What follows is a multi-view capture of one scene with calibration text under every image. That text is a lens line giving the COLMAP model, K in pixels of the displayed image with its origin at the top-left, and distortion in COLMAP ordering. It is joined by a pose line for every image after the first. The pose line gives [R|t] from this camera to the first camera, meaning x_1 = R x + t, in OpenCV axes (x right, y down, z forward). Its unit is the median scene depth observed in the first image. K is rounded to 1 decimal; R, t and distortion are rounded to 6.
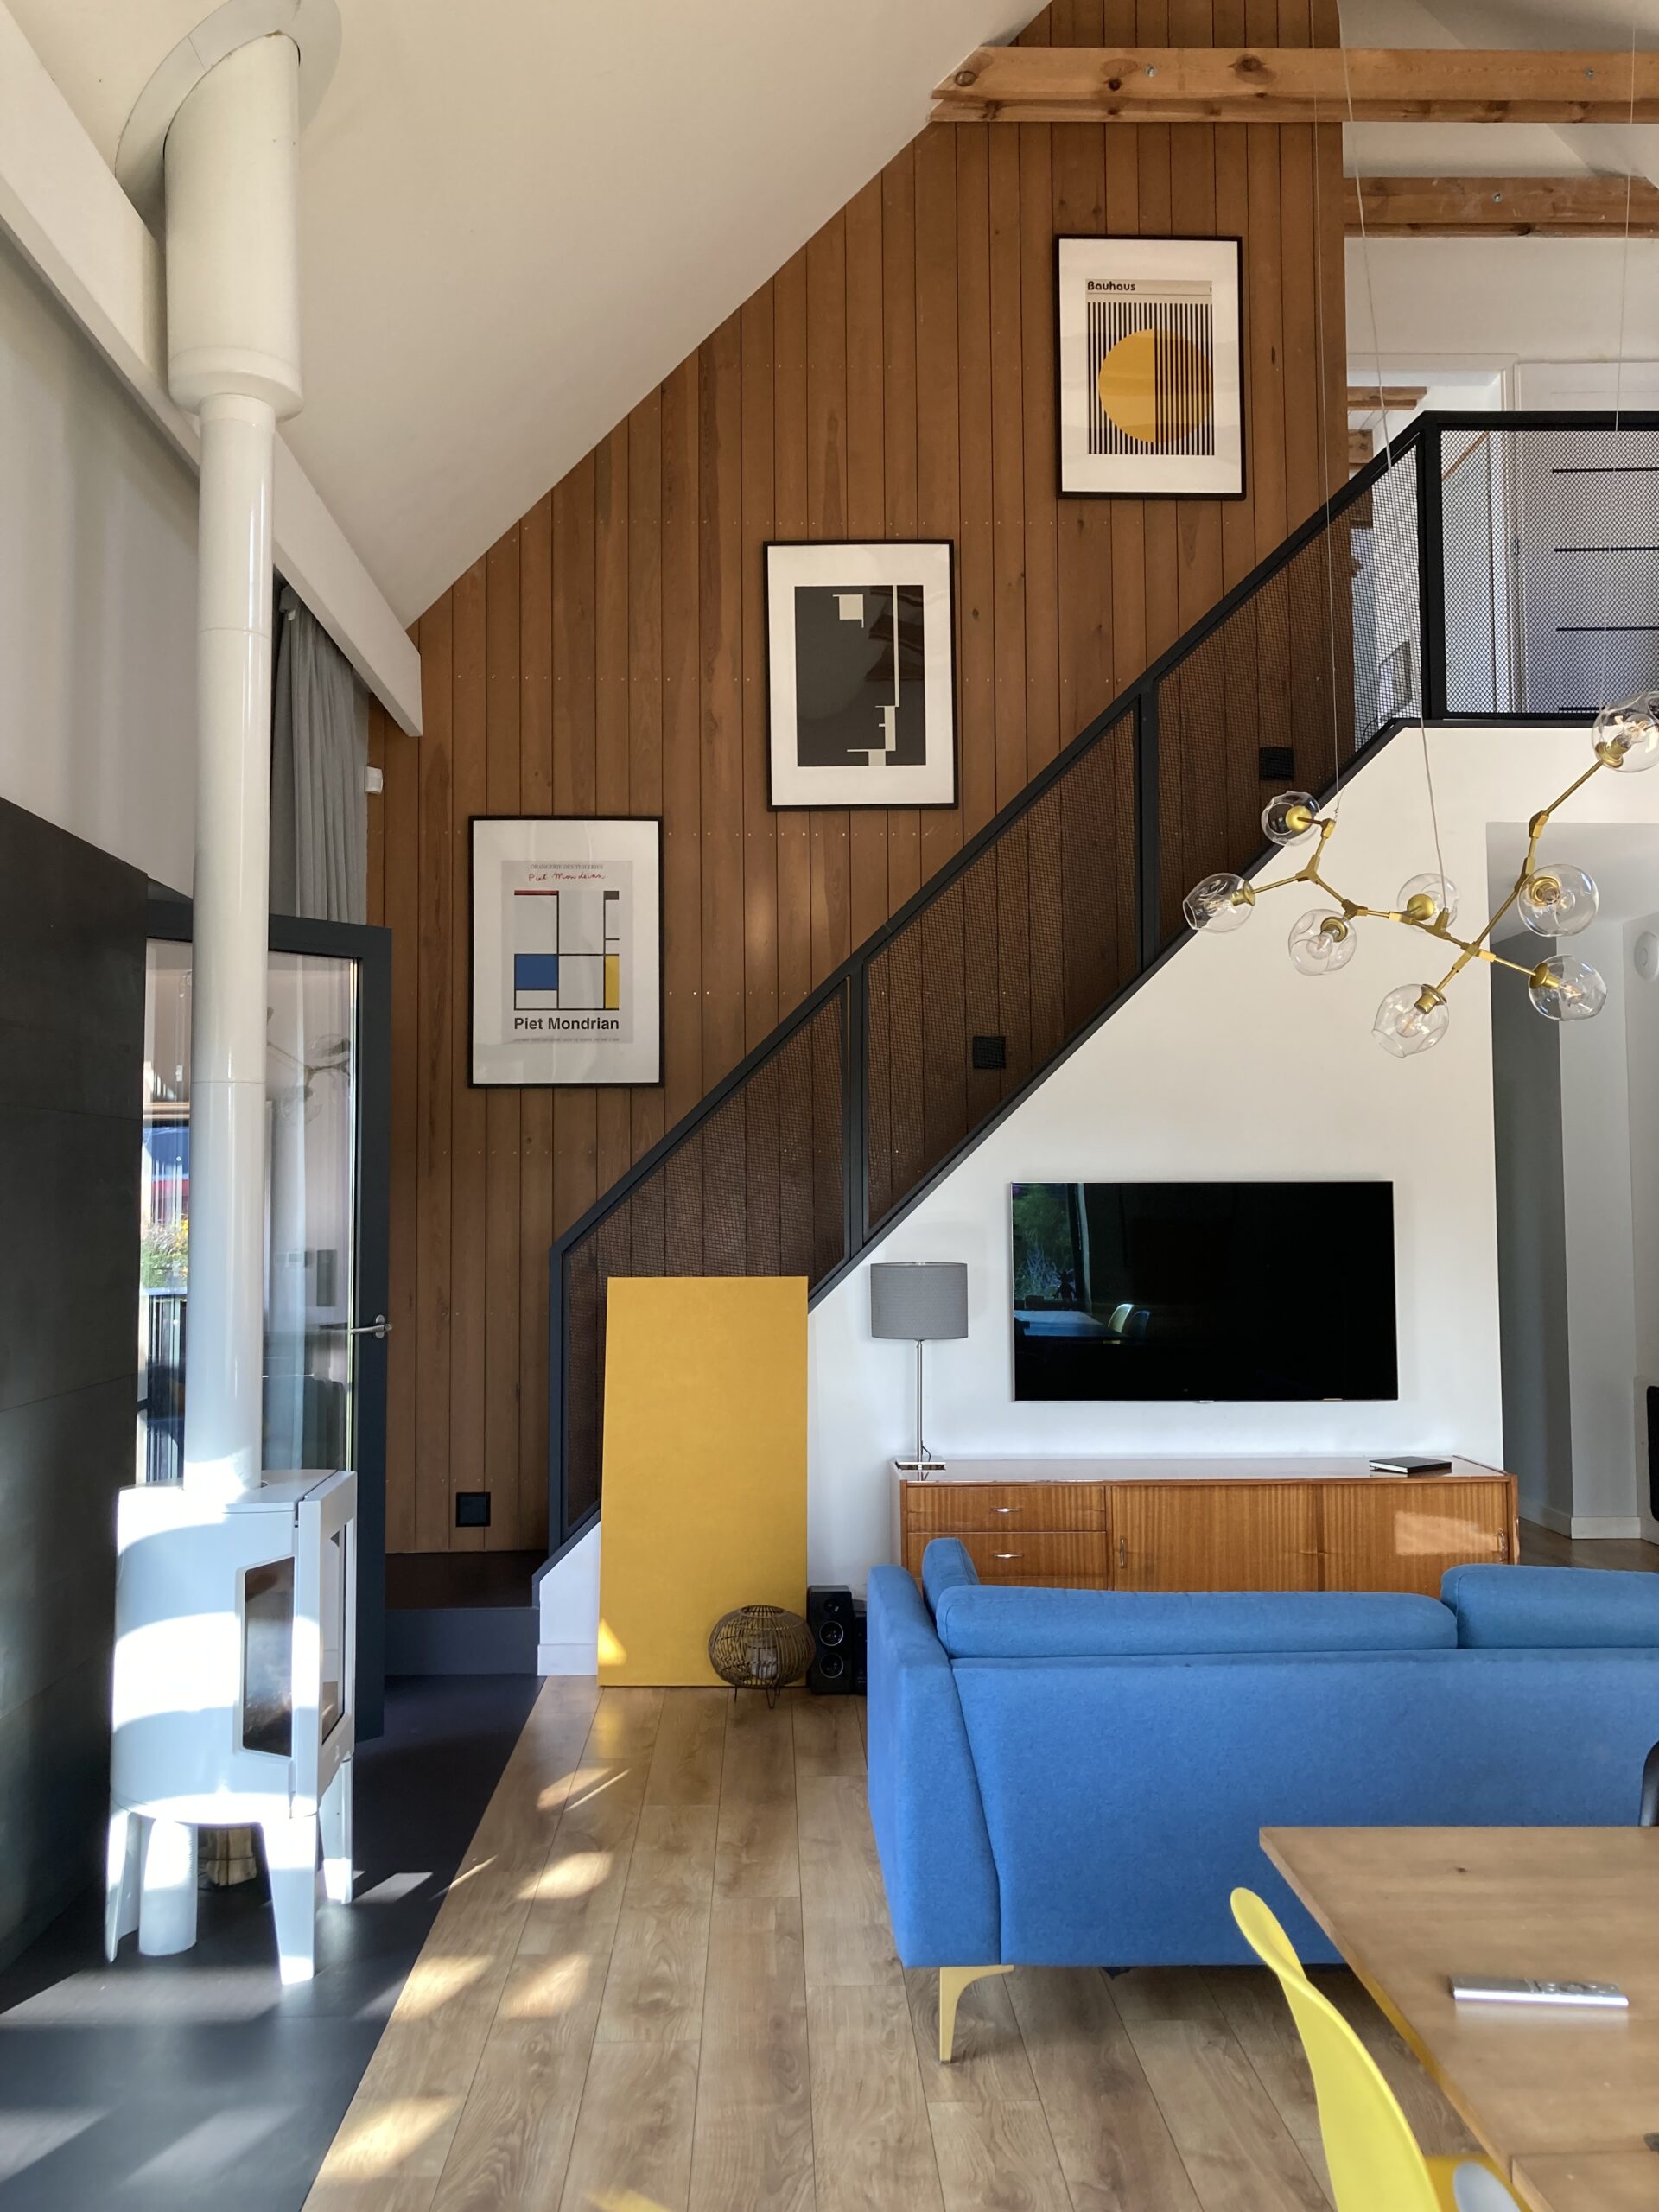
lens RADIAL K [[1820.8, 0, 824.2], [0, 1820.8, 1091.3], [0, 0, 1]] dist [0.007440, -0.003861]
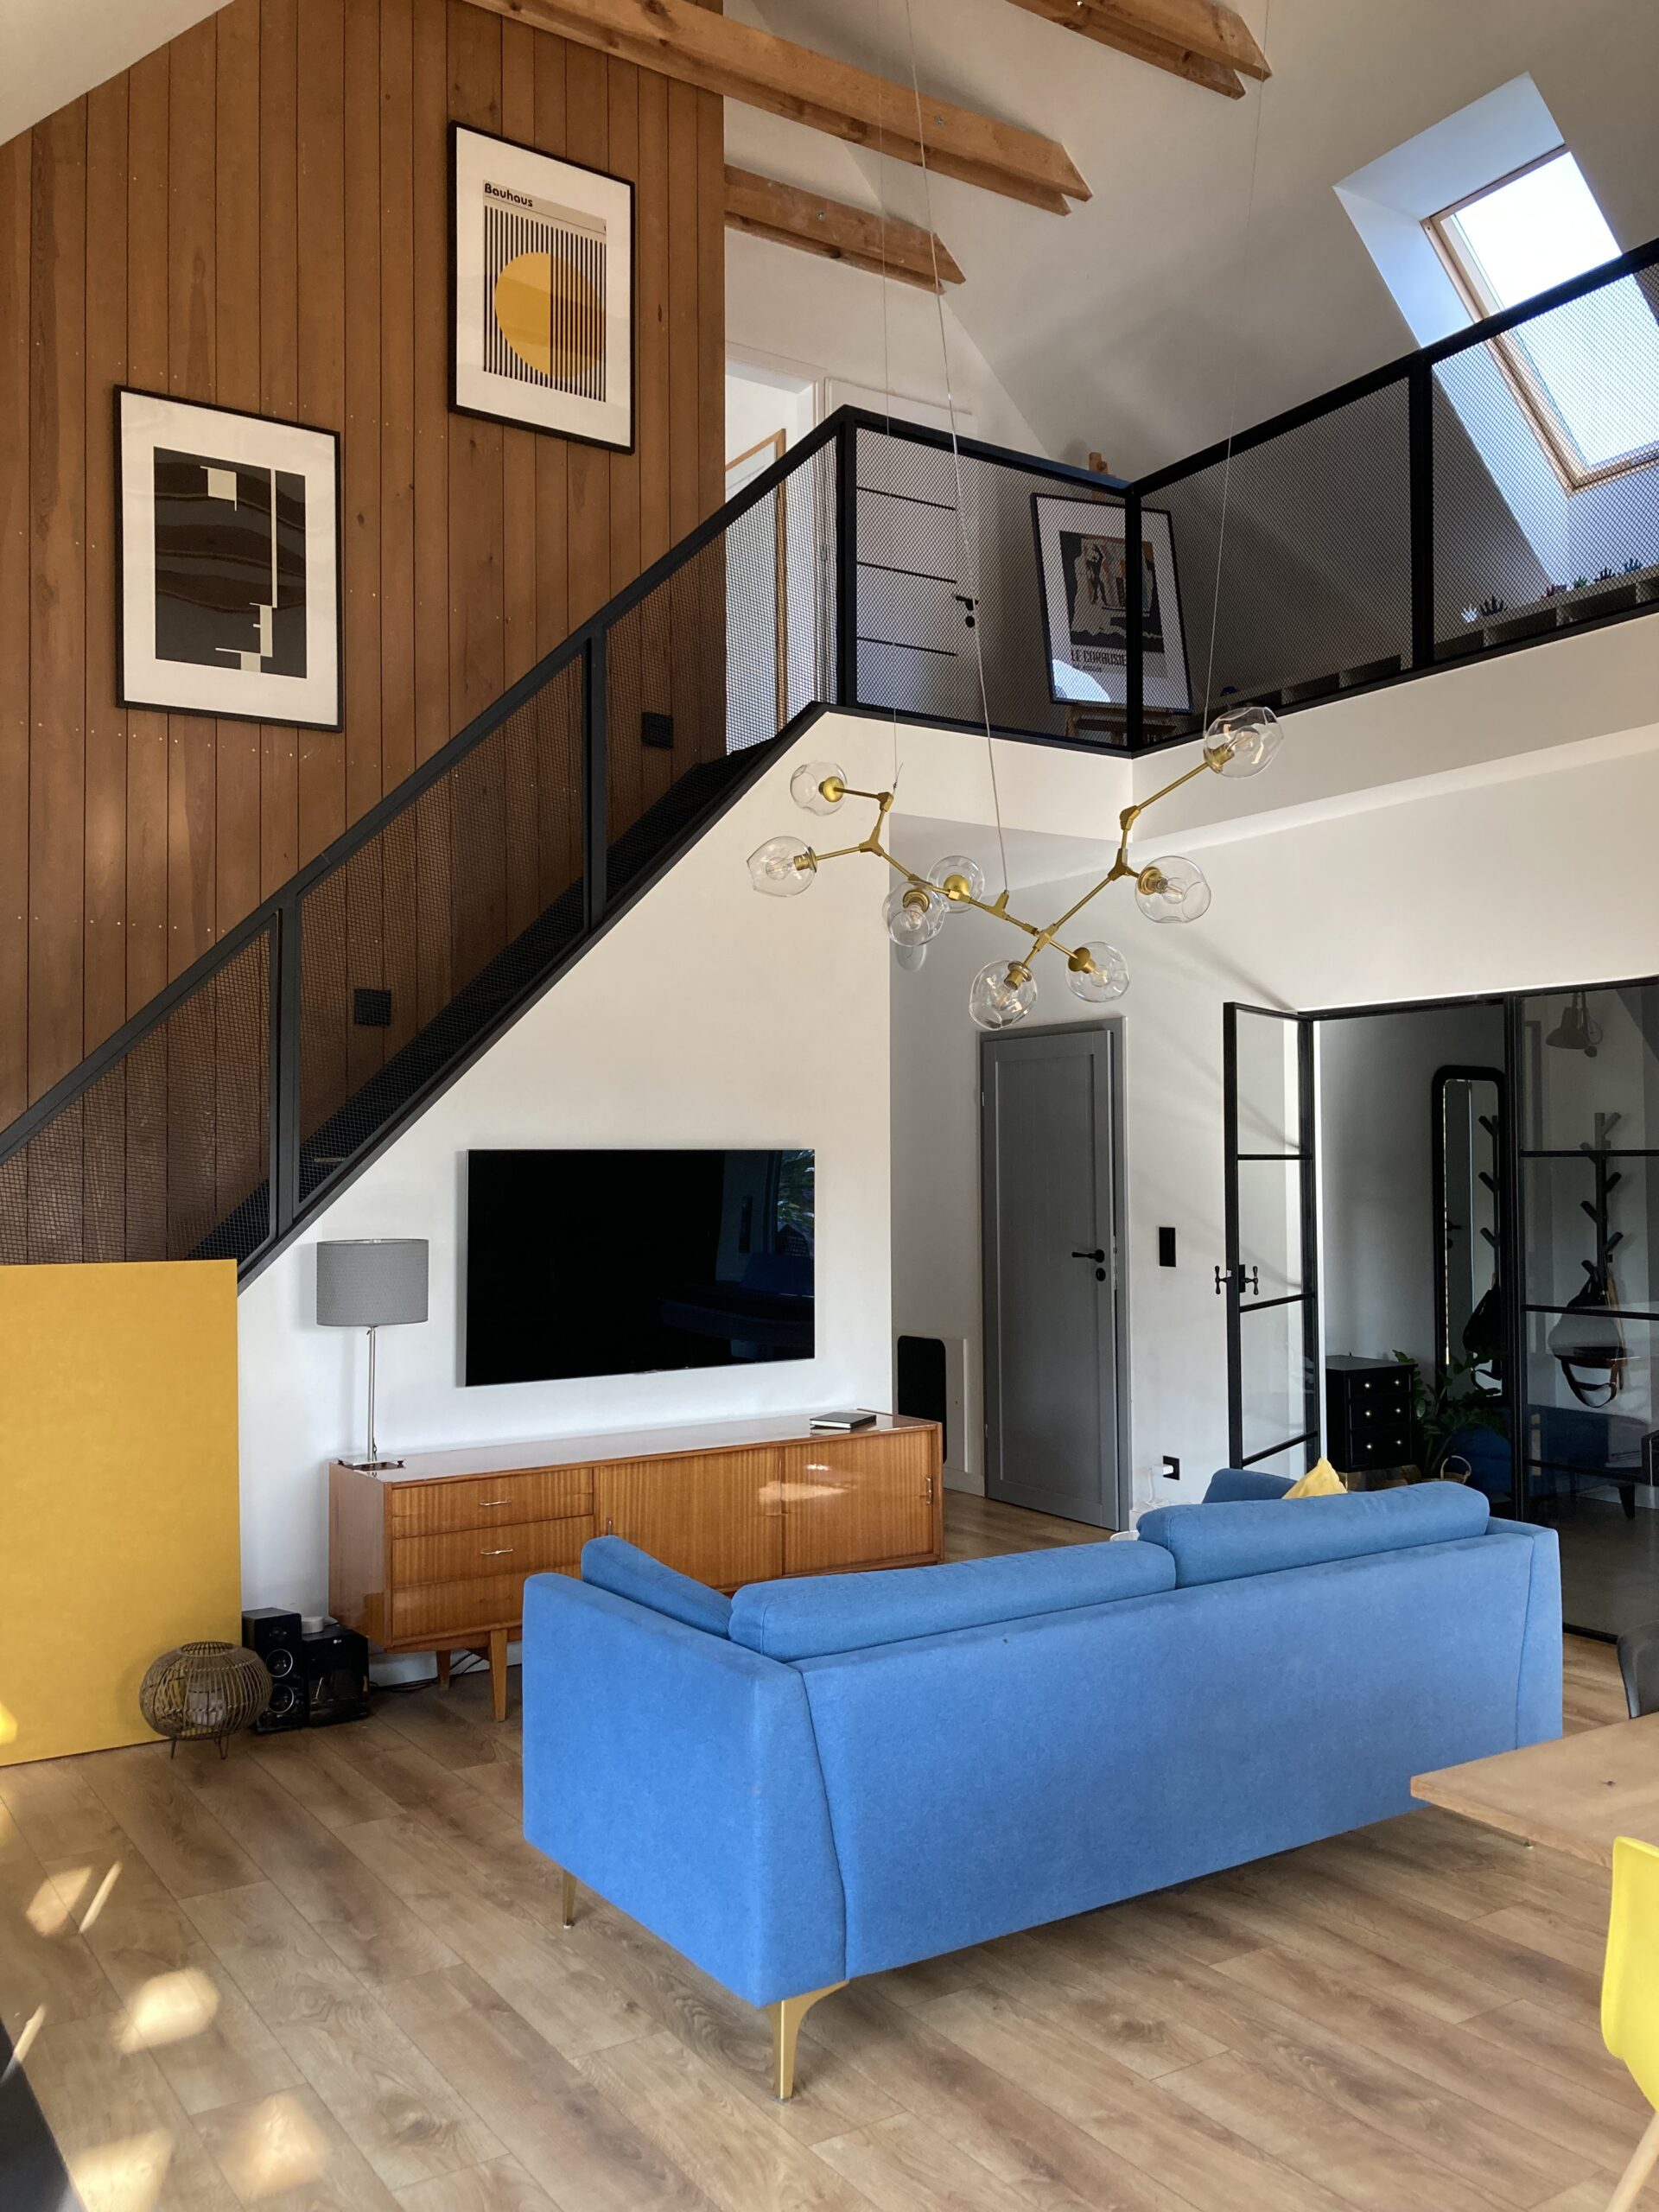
lens RADIAL K [[1812.5, 0, 831.8], [0, 1812.5, 1113.4], [0, 0, 1]] dist [0.010156, 0.003544]
pose [[0.849415, 0.017766, 0.527426, -0.213410], [-0.032581, 0.999292, 0.018810, 0.008377], [-0.526719, -0.033161, 0.849393, 0.116862]]
